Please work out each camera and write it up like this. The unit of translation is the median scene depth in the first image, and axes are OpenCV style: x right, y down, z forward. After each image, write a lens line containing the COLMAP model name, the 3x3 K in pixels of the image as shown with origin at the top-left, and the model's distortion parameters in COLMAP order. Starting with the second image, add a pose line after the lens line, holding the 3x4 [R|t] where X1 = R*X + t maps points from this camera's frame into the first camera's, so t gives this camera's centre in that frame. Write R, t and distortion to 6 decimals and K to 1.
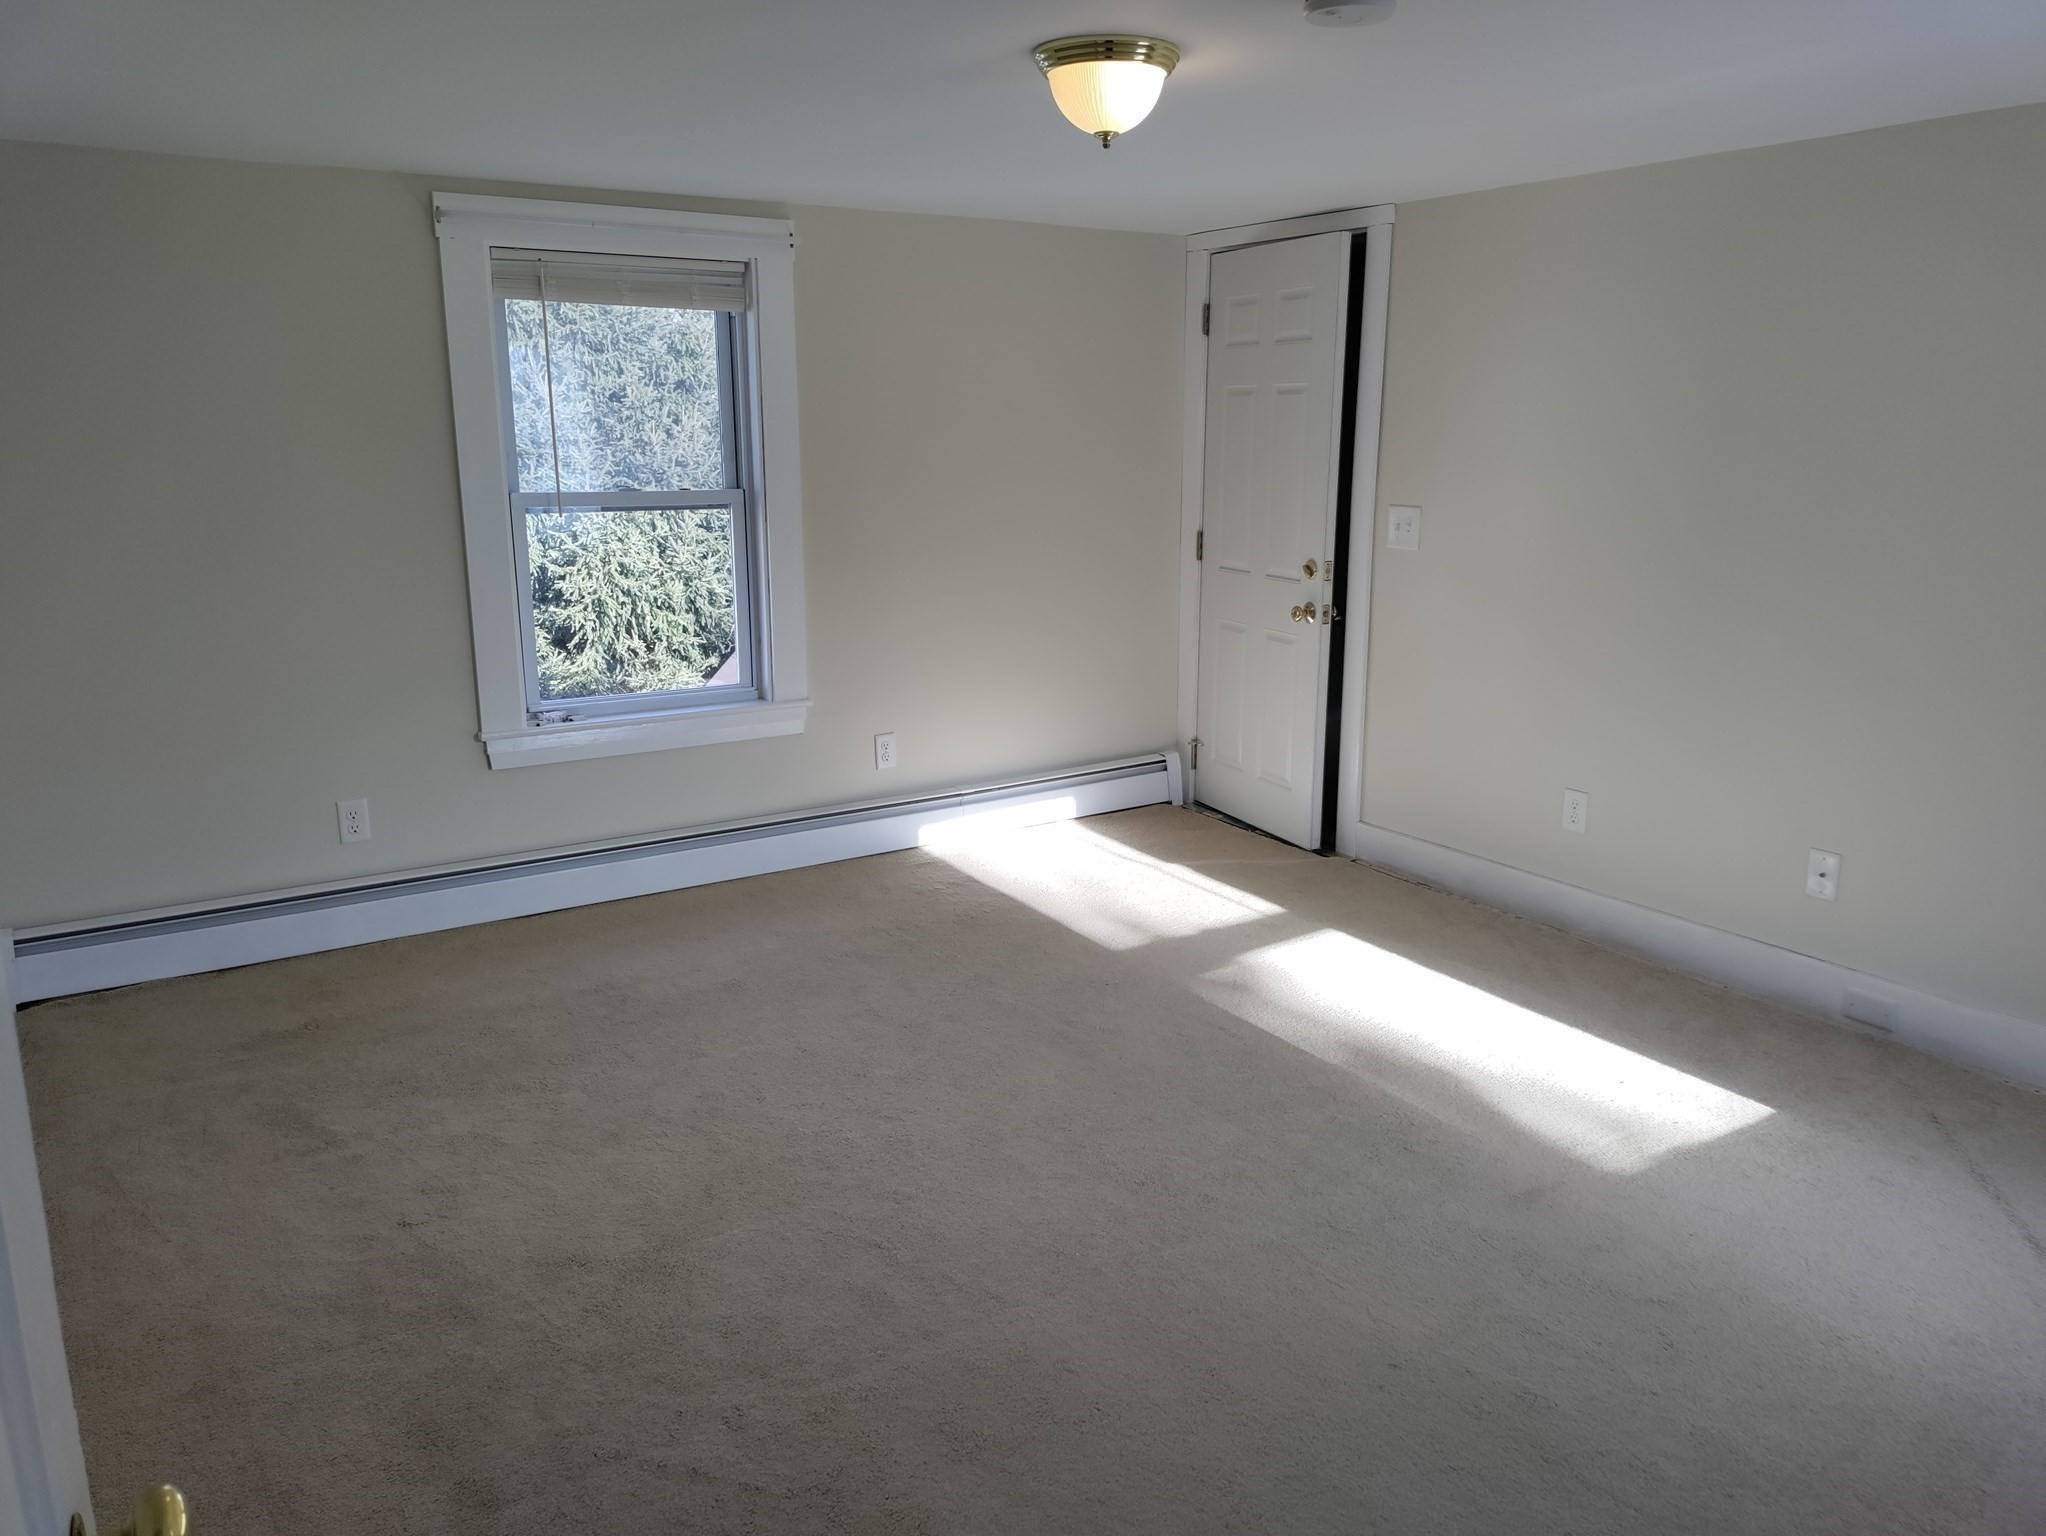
lens RADIAL K [[1491.6, 0, 1023.0], [0, 1491.6, 768.0], [0, 0, 1]] dist [0.006331, 0.000081]
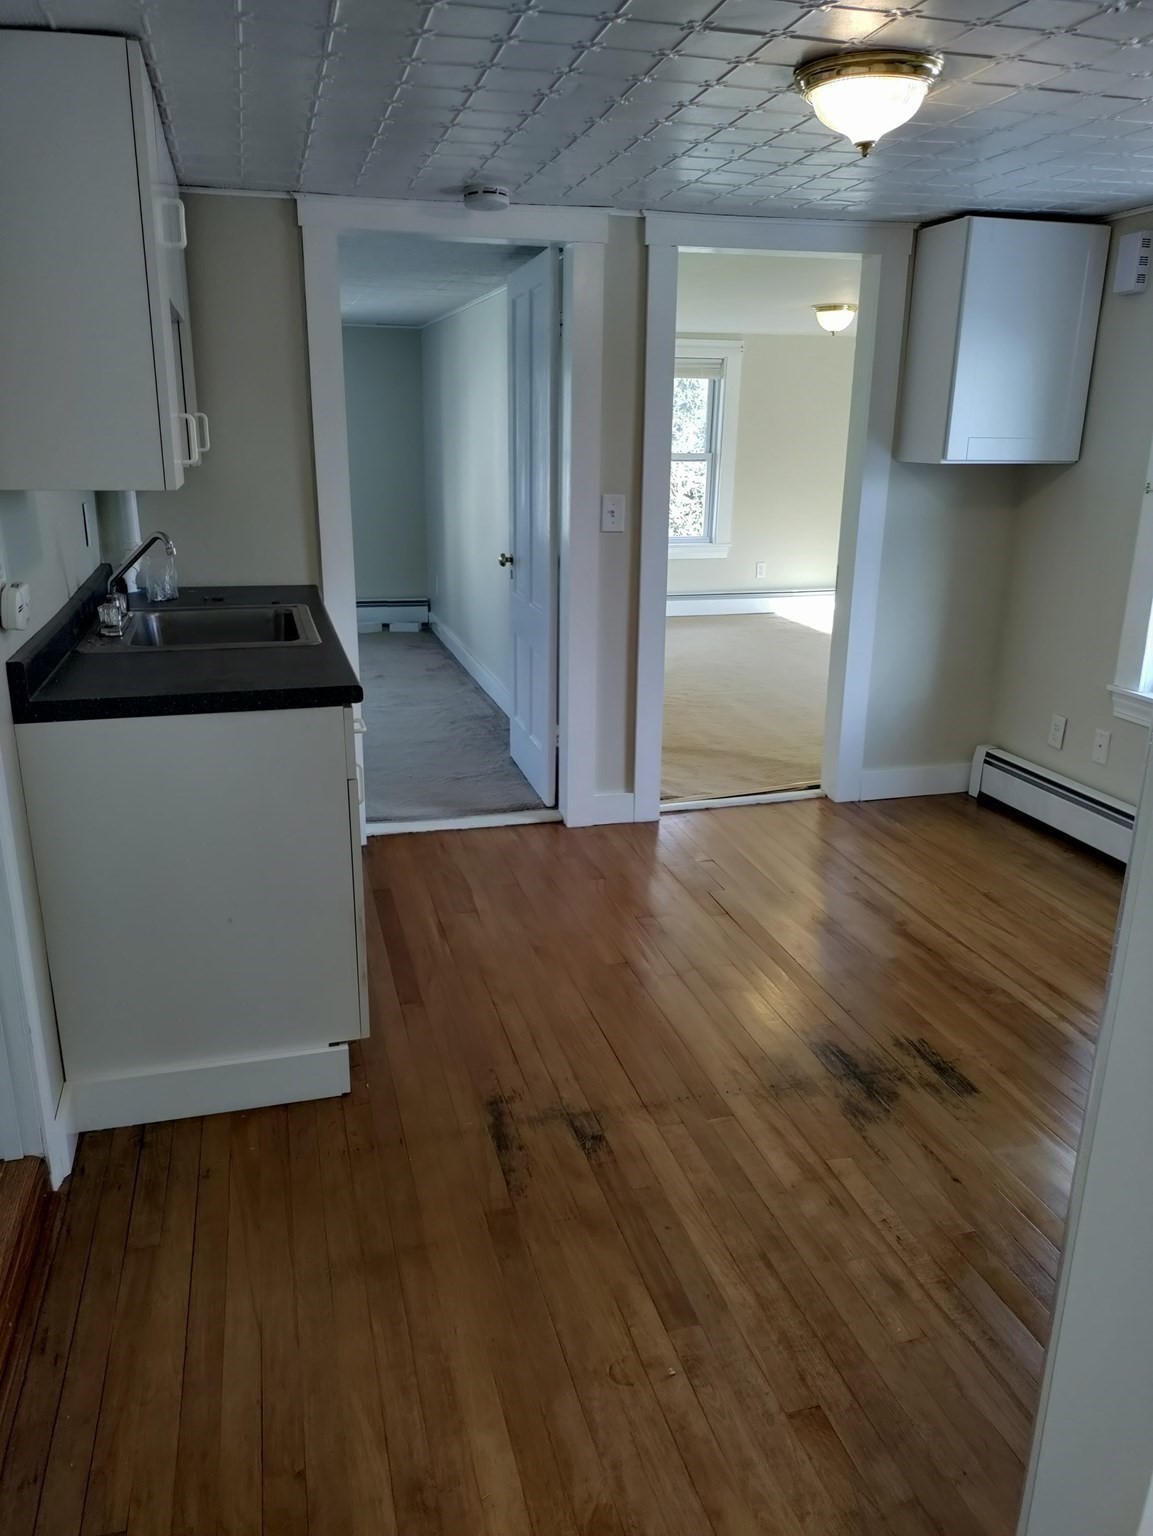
lens RADIAL K [[1119.8, 0, 576.5], [0, 1119.8, 768.0], [0, 0, 1]] dist [0.006331, 0.000081]
pose [[0.953540, 0.113275, -0.279161, 0.153536], [-0.096251, 0.992603, 0.074000, 0.191069], [0.285478, -0.043692, 0.957389, -0.755034]]
